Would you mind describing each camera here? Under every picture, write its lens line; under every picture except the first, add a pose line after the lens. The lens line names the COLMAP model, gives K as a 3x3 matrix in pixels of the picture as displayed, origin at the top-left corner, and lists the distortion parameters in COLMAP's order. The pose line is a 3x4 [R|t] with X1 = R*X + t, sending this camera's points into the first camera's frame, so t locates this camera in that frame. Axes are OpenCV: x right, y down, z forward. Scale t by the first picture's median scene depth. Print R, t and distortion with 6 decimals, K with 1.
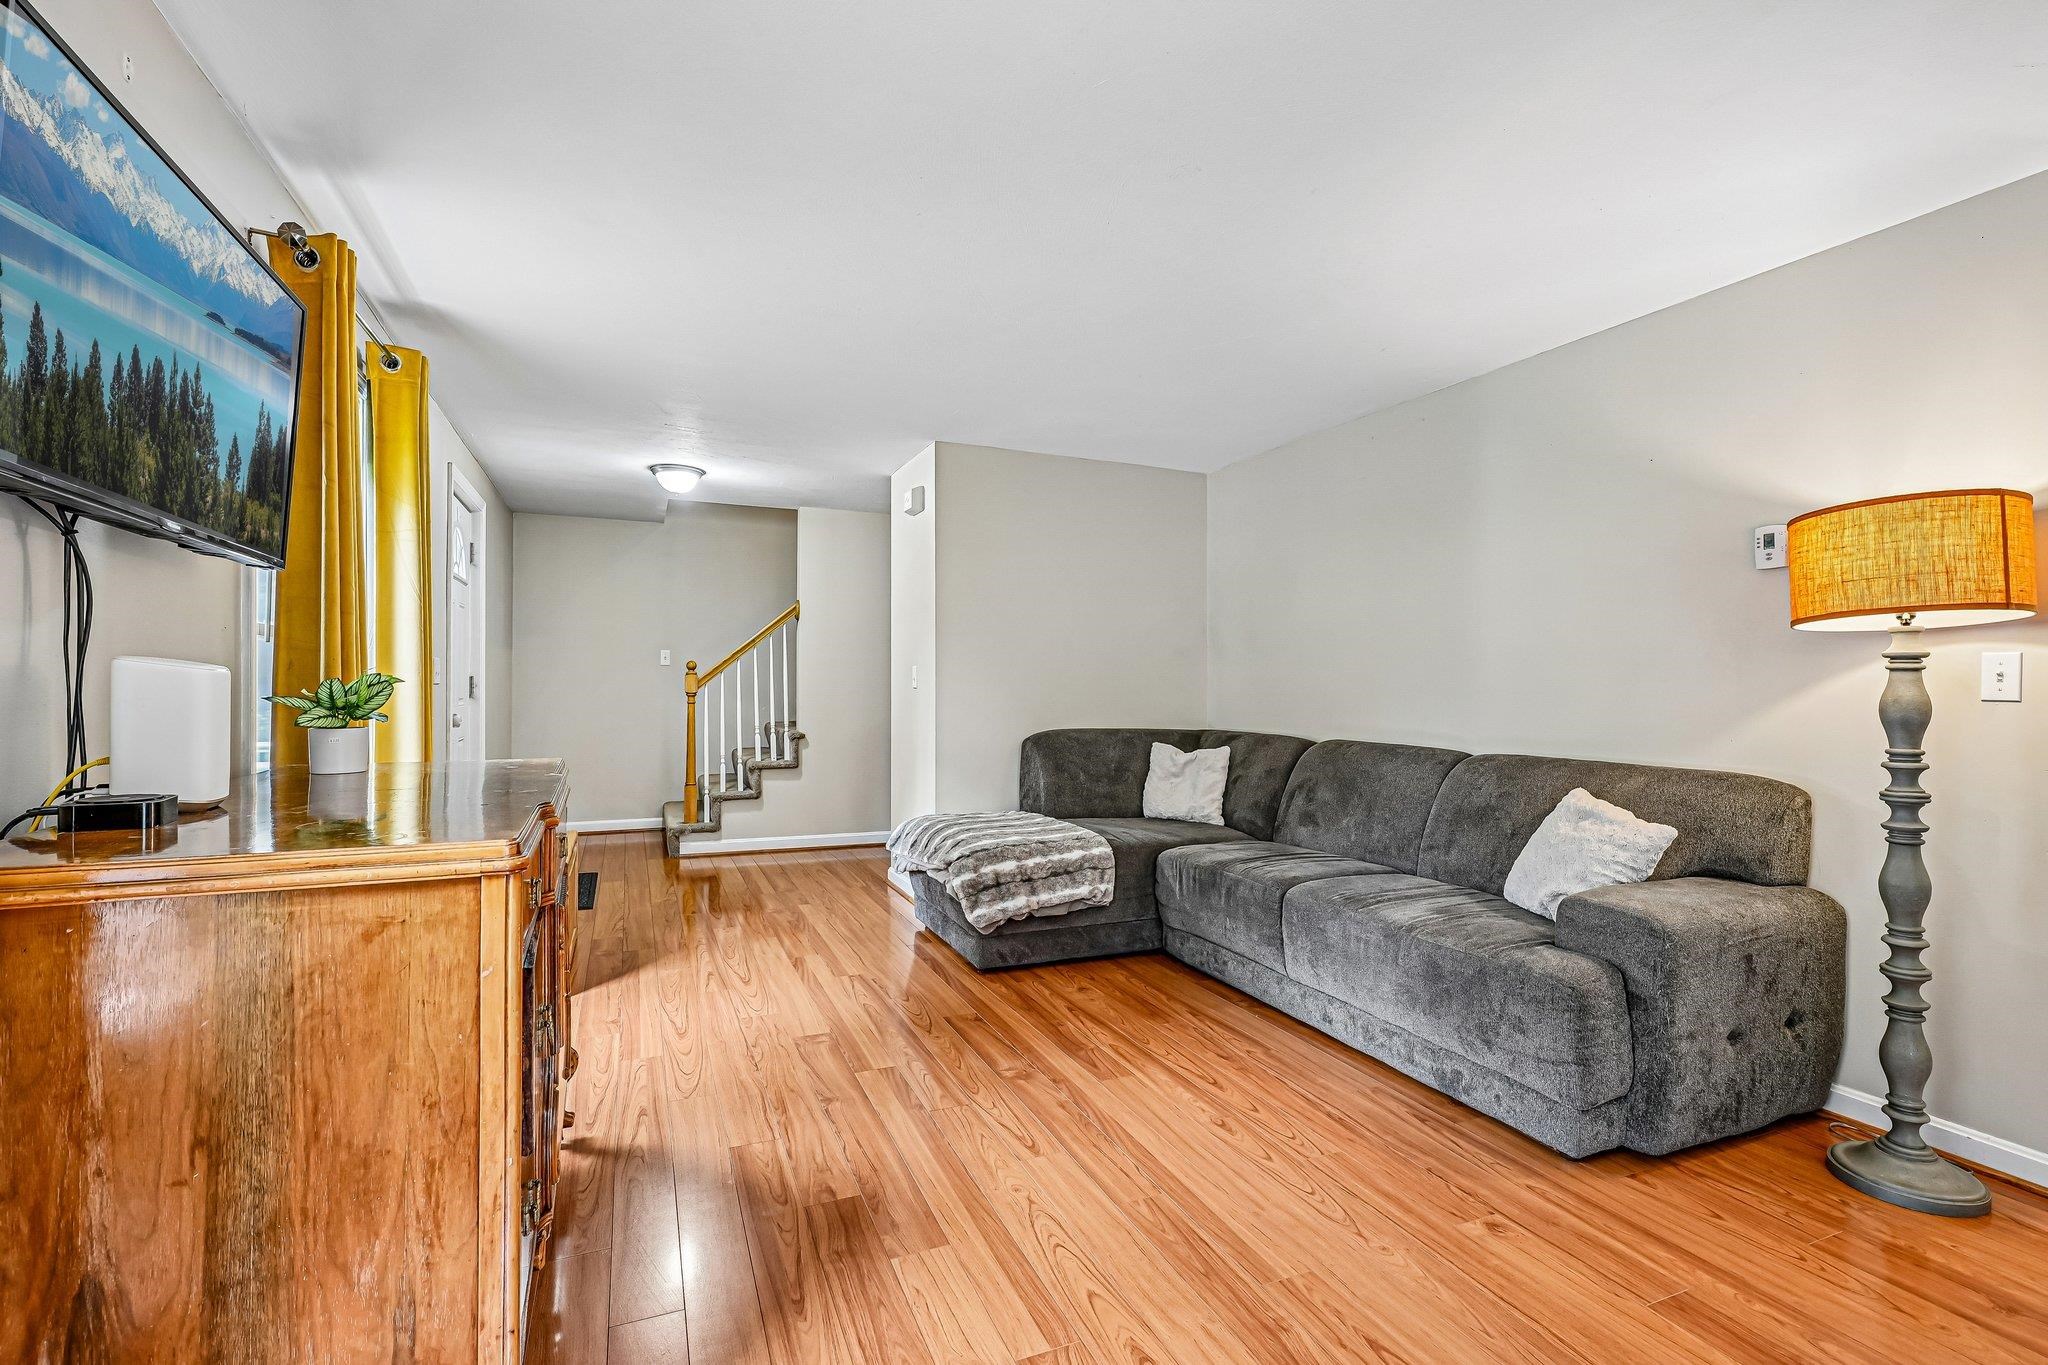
lens RADIAL K [[913.2, 0, 1029.8], [0, 913.2, 694.7], [0, 0, 1]] dist [-0.002614, 0.000179]
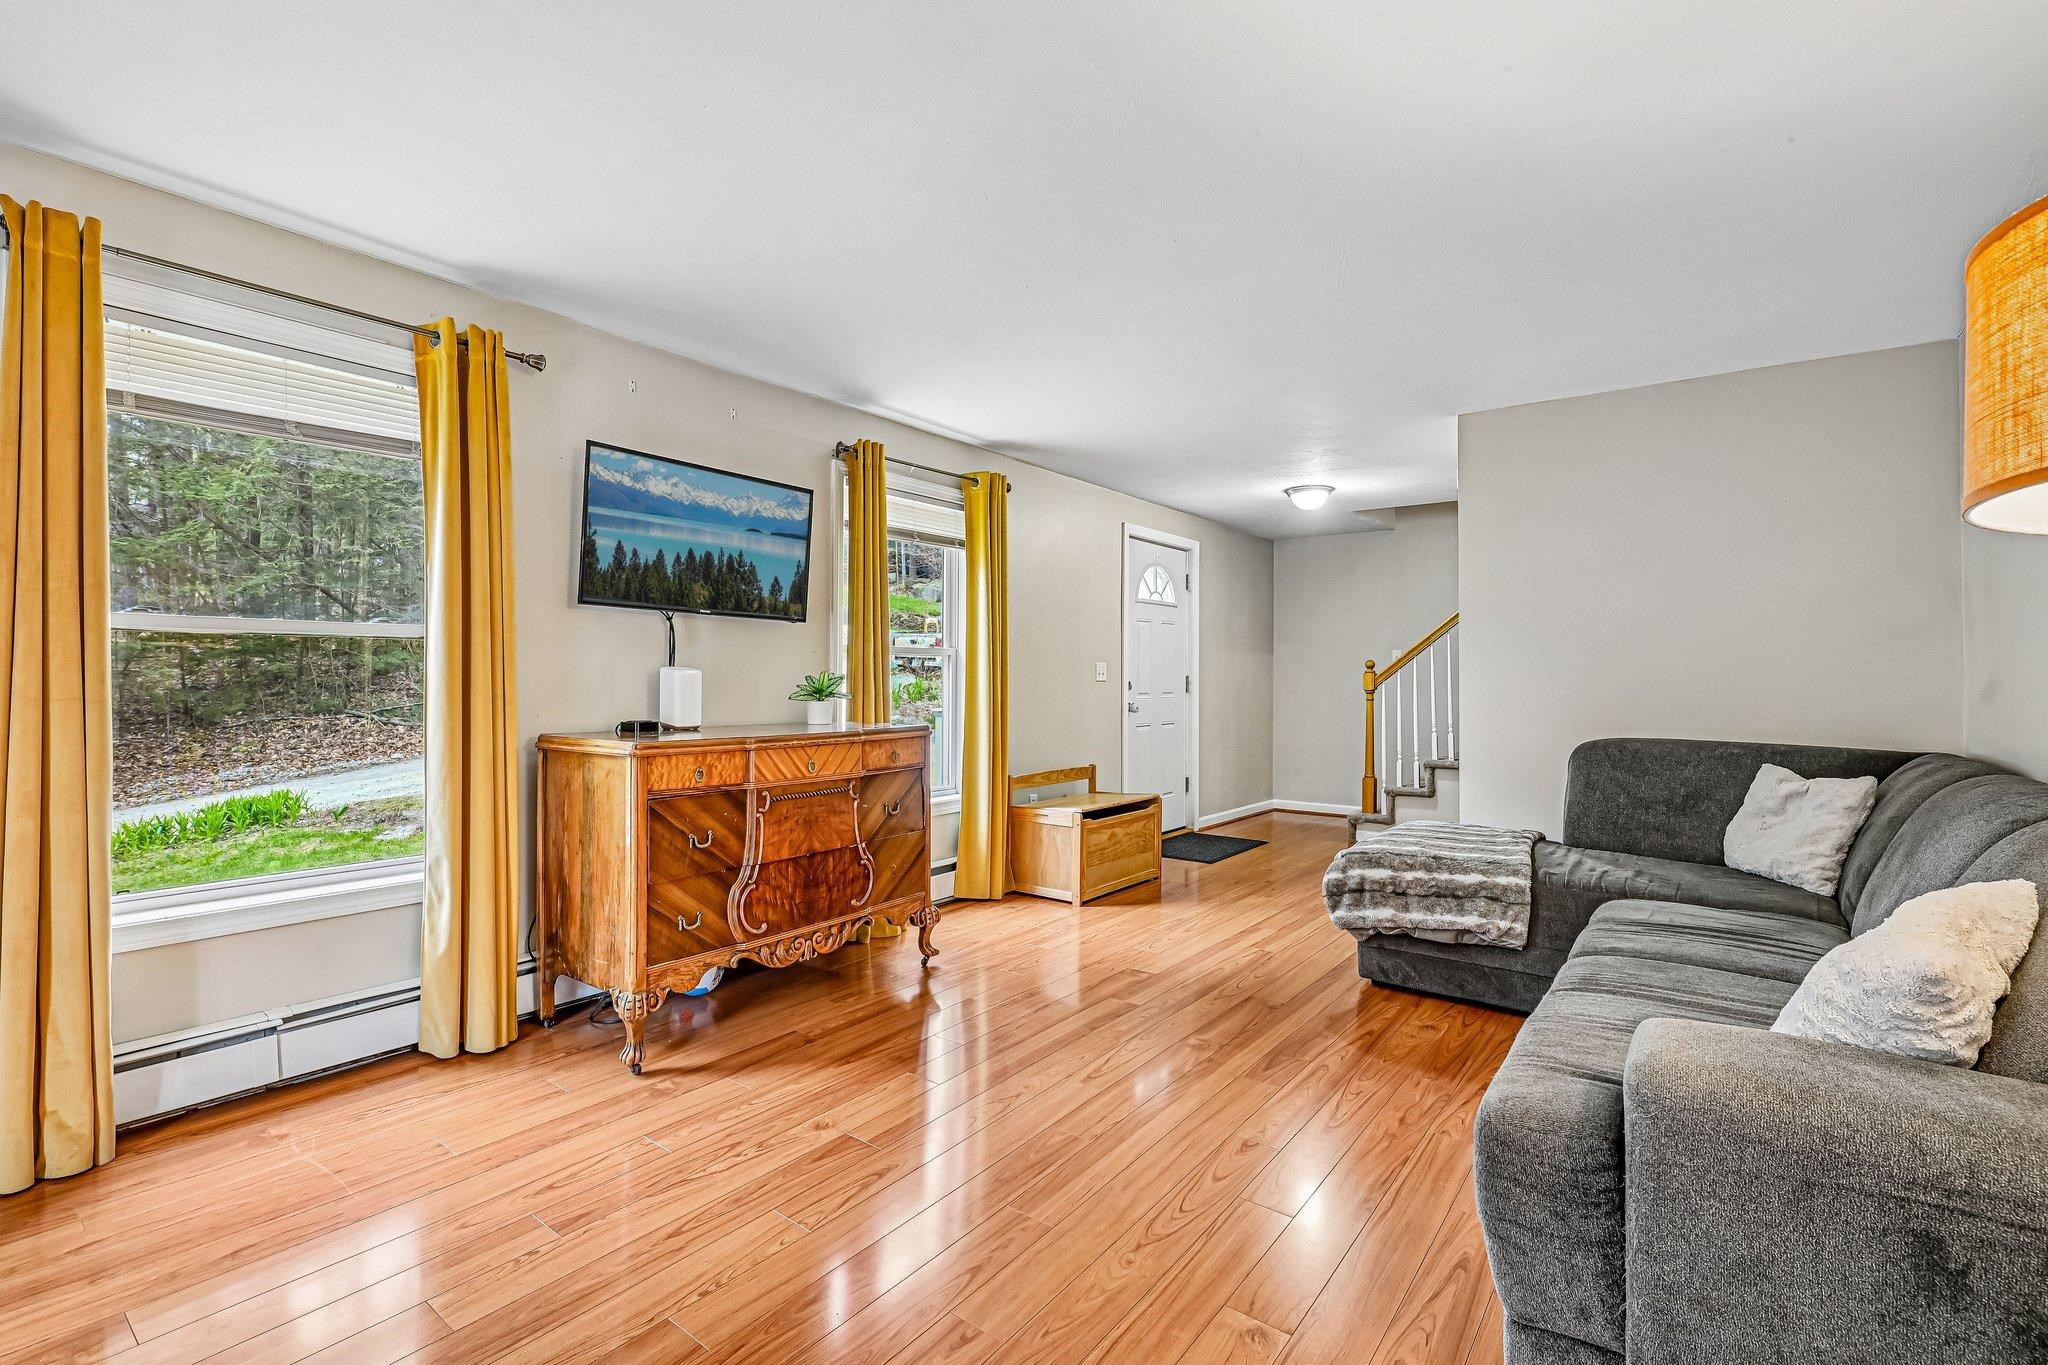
lens RADIAL K [[912.5, 0, 1016.4], [0, 912.5, 683.1], [0, 0, 1]] dist [-0.002200, 0.000303]
pose [[0.491987, -0.000829, -0.870602, 0.472260], [-0.010365, 0.999923, -0.006809, 0.001795], [0.870541, 0.012374, 0.491940, 0.166673]]
